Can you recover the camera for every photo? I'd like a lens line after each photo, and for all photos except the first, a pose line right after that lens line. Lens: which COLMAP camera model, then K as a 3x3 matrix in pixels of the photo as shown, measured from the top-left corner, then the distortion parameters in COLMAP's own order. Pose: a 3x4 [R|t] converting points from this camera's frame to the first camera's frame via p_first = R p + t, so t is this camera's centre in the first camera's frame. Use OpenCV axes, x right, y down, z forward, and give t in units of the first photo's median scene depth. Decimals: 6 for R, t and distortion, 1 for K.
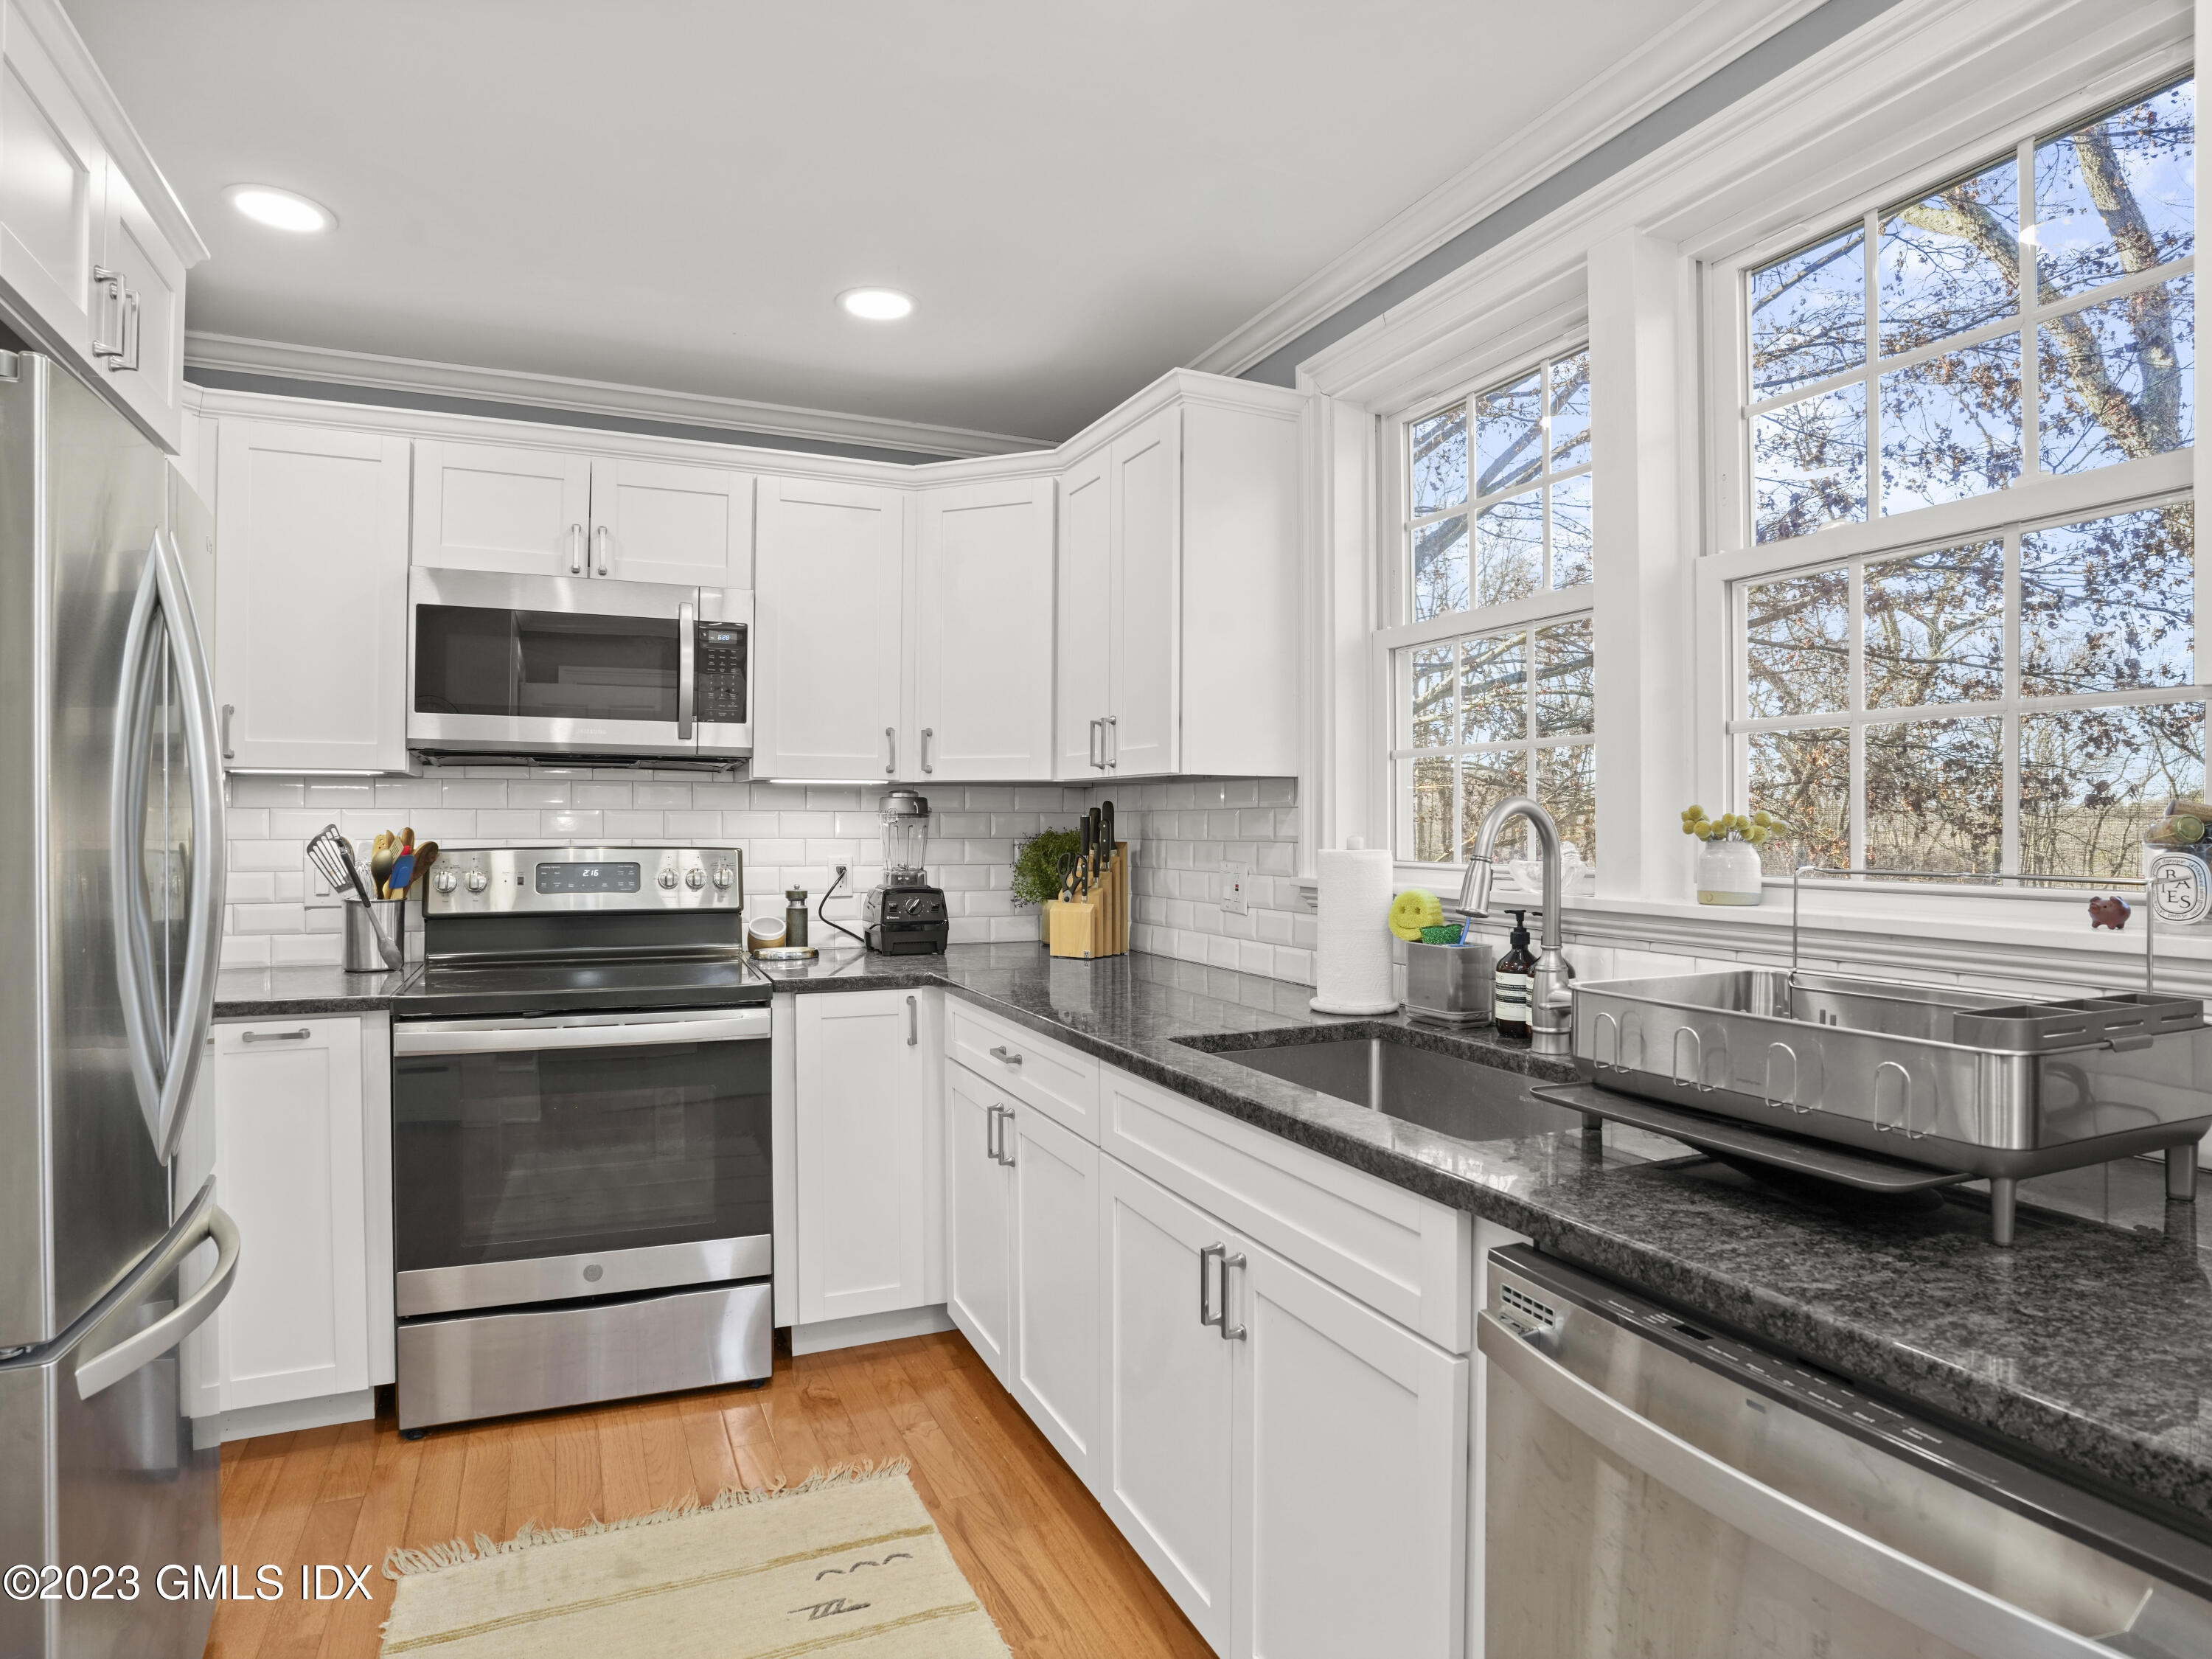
lens RADIAL K [[1245.9, 0, 1114.7], [0, 1245.9, 833.2], [0, 0, 1]] dist [-0.089133, 0.046352]
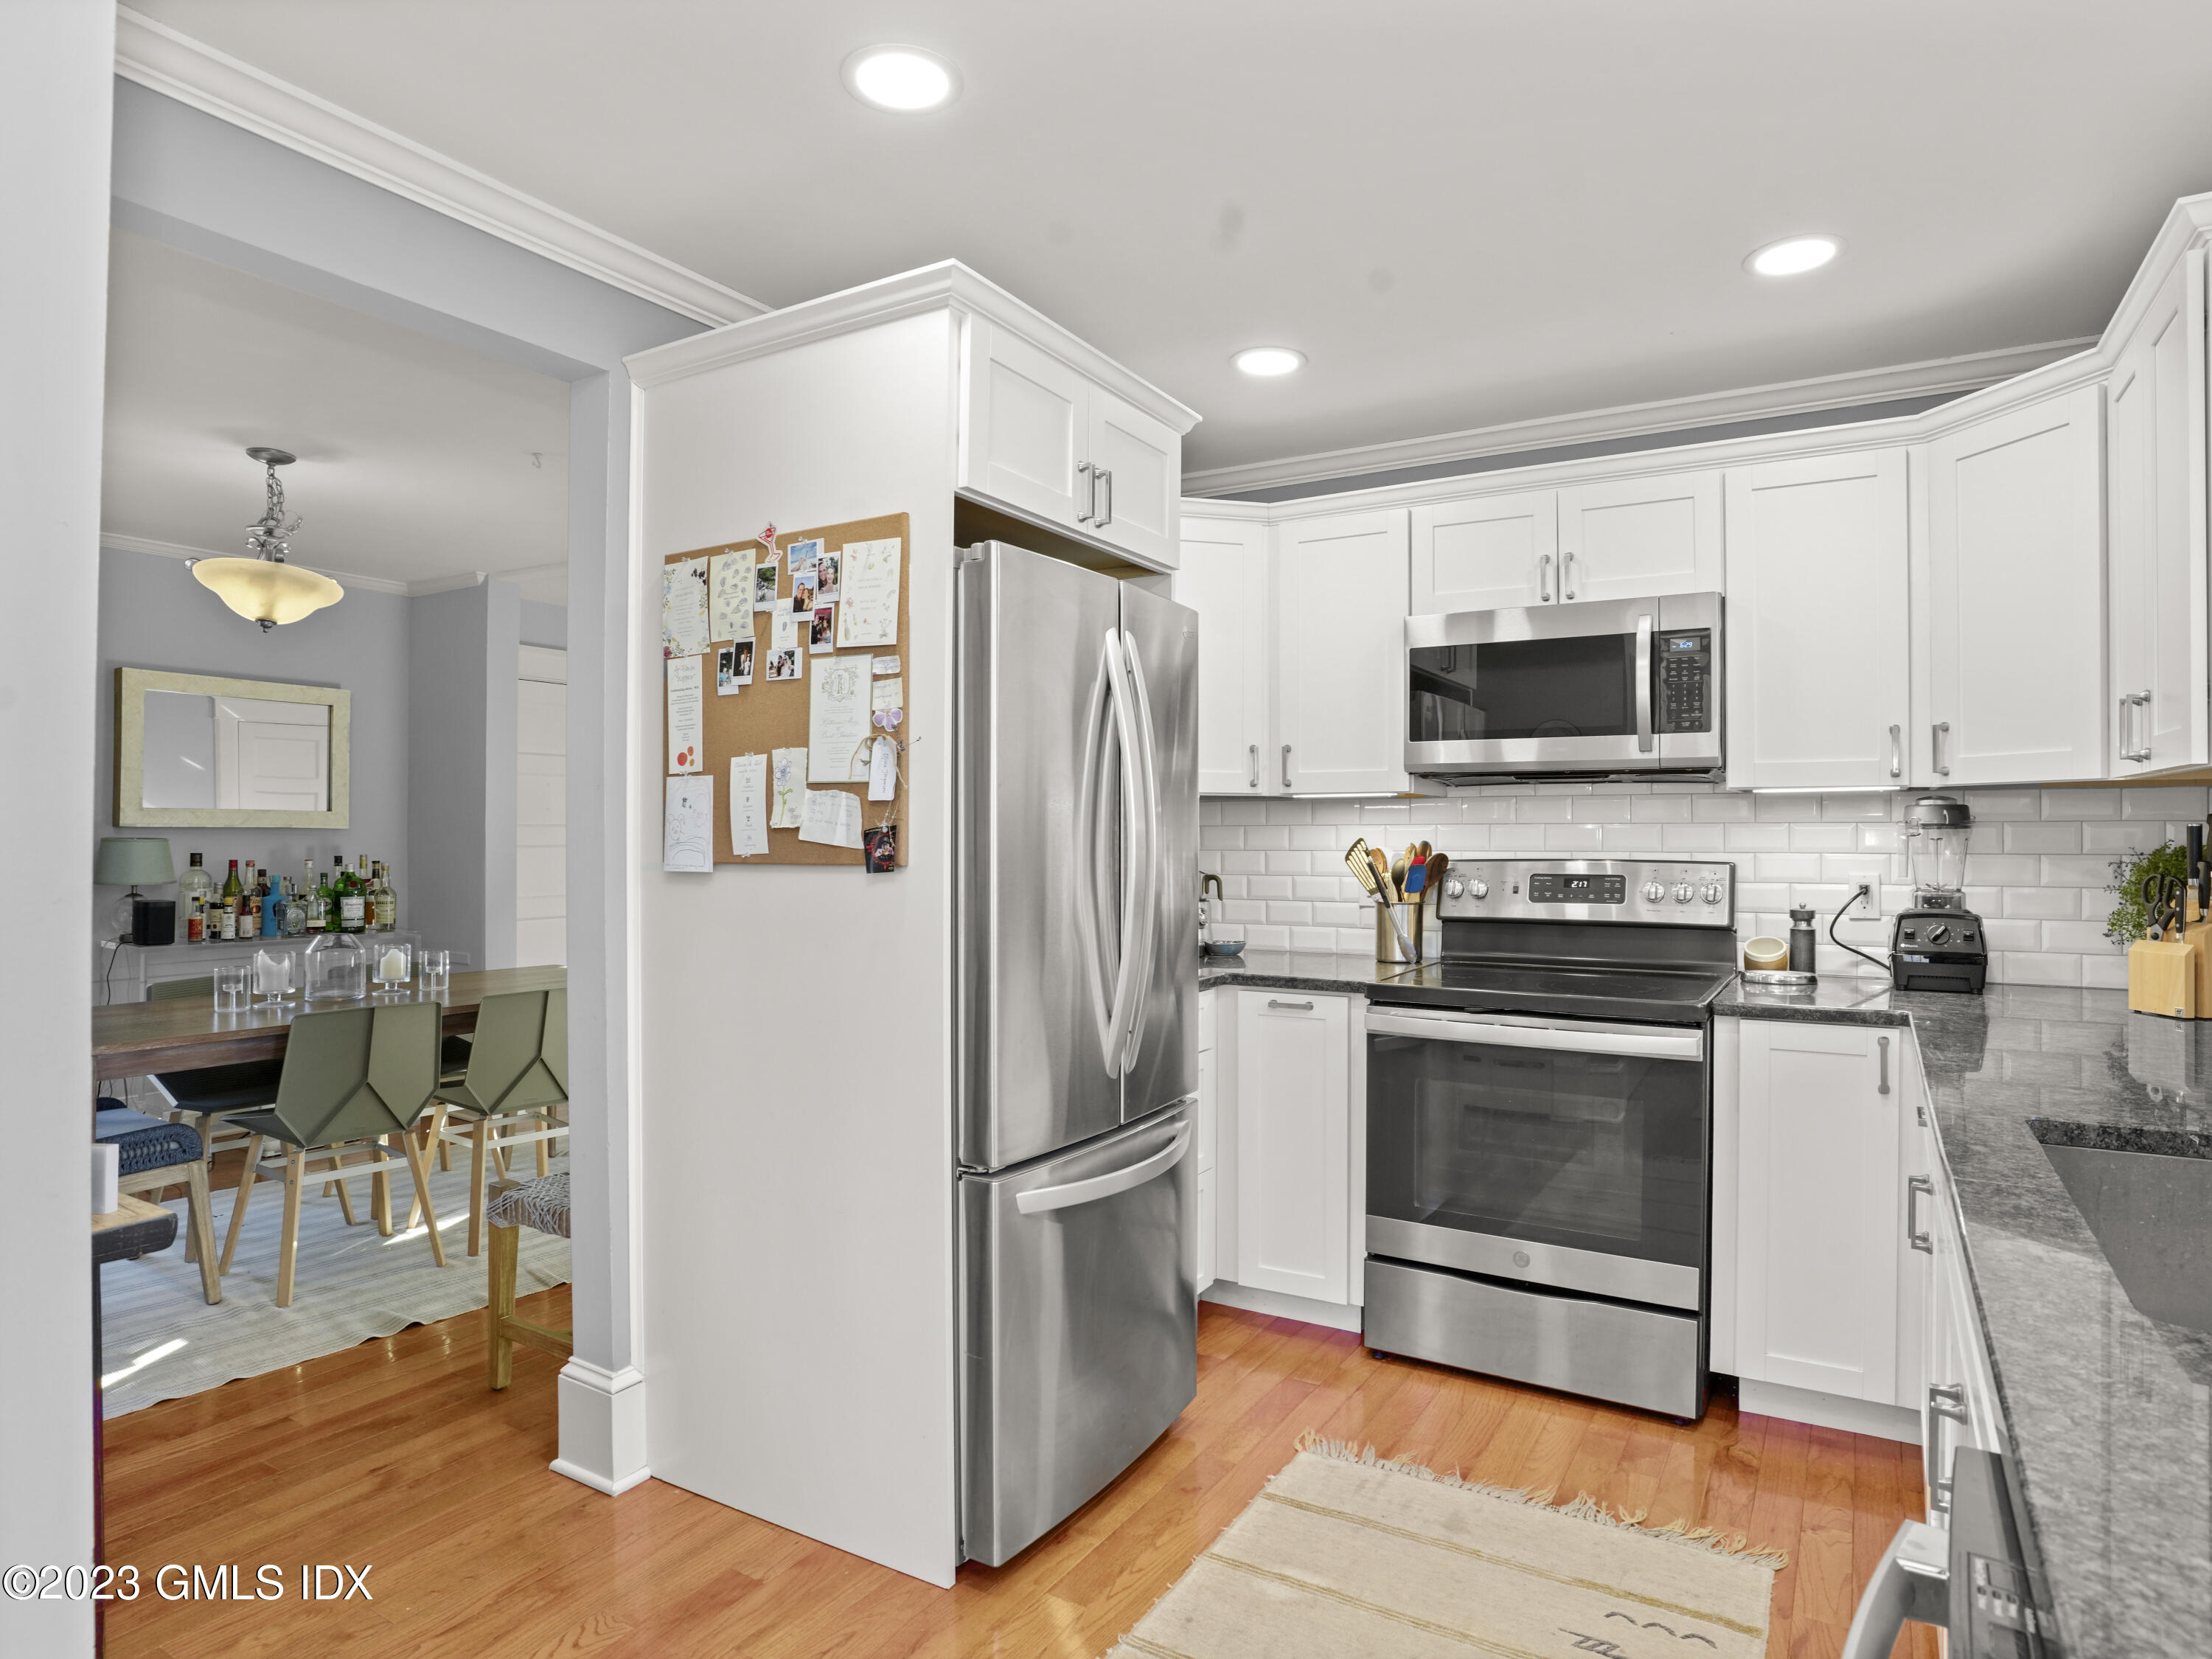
lens RADIAL K [[1245.9, 0, 1114.7], [0, 1245.9, 833.2], [0, 0, 1]] dist [-0.089133, 0.046352]
pose [[0.566517, -0.006594, -0.824023, 0.225705], [-0.004190, 0.999932, -0.010882, 0.001986], [0.824039, 0.009618, 0.566451, 0.086346]]
